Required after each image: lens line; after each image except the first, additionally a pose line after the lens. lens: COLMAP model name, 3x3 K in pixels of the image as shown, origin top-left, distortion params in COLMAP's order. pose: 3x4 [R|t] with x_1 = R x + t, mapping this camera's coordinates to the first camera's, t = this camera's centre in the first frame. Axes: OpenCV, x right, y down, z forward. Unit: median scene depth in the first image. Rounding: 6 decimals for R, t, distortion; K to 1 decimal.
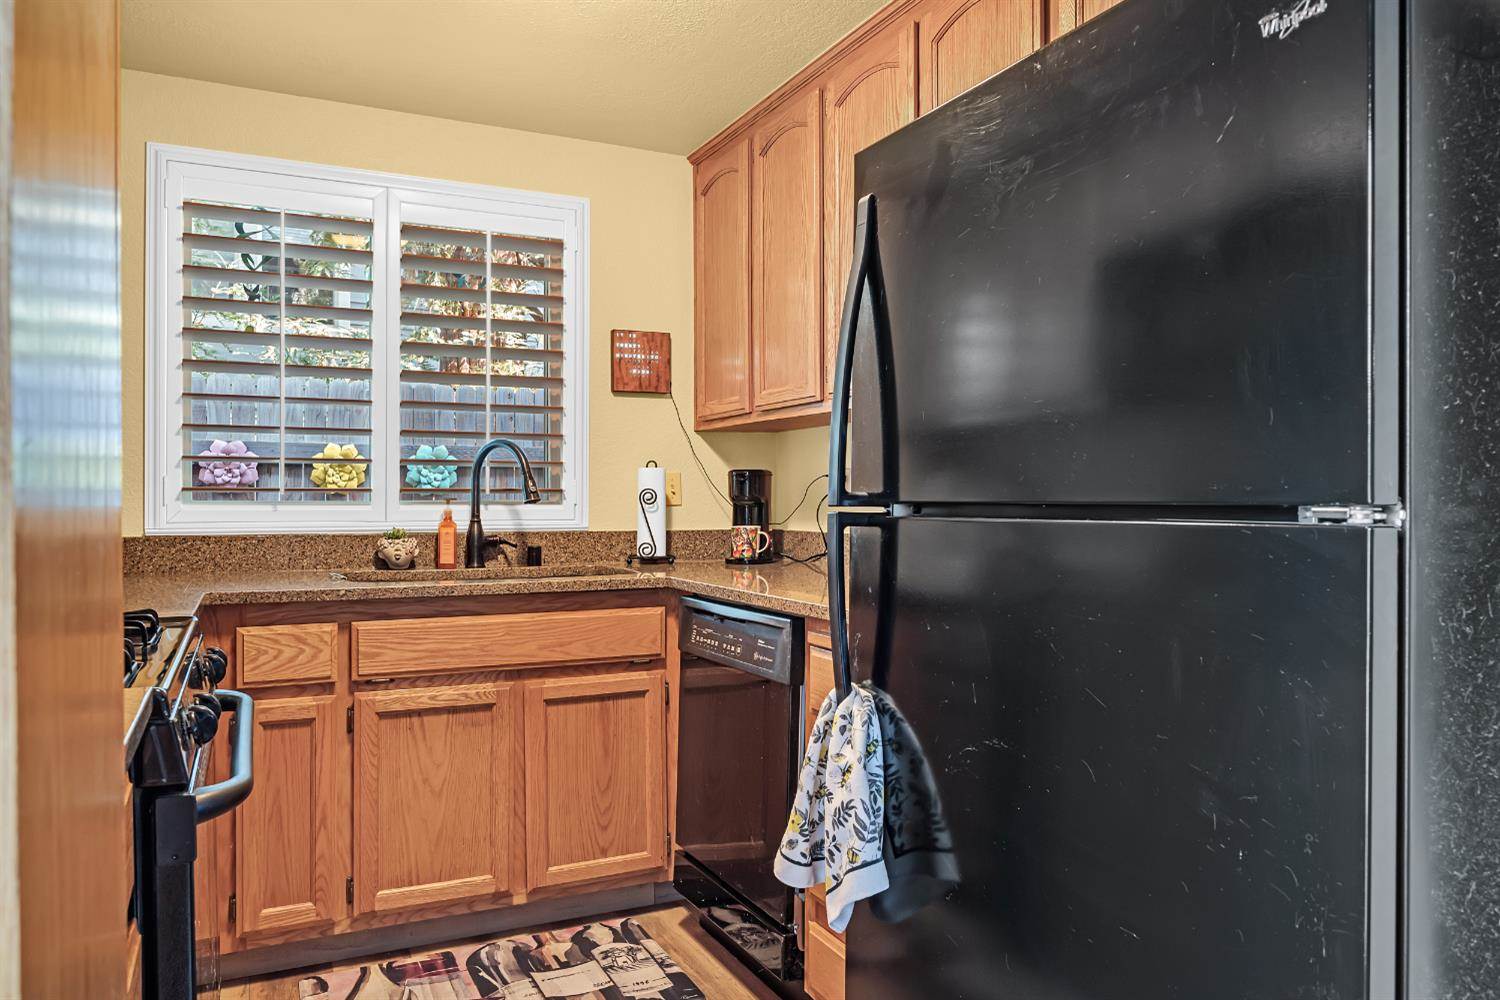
lens RADIAL K [[1066.4, 0, 750.0], [0, 1066.4, 500.0], [0, 0, 1]] dist [-0.003089, -0.000371]
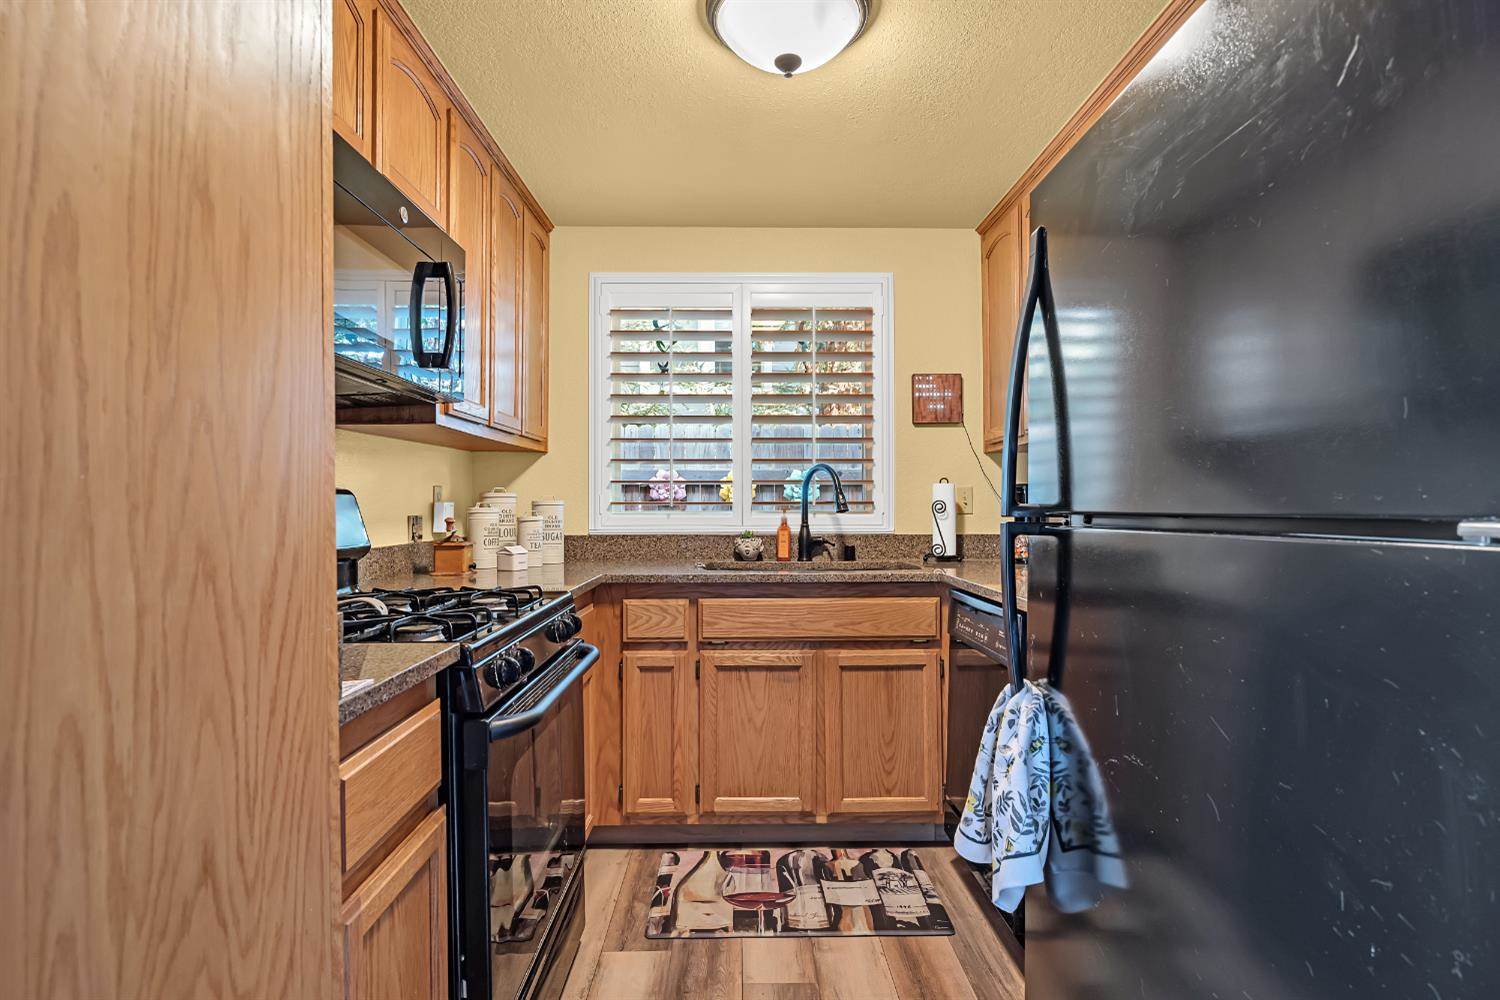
lens RADIAL K [[785.2, 0, 750.0], [0, 785.2, 500.0], [0, 0, 1]] dist [-0.002155, 0.002840]
pose [[0.905237, -0.006853, -0.424852, 0.115595], [0.002100, 0.999930, -0.011654, -0.001385], [0.424902, 0.009658, 0.905188, 0.102333]]
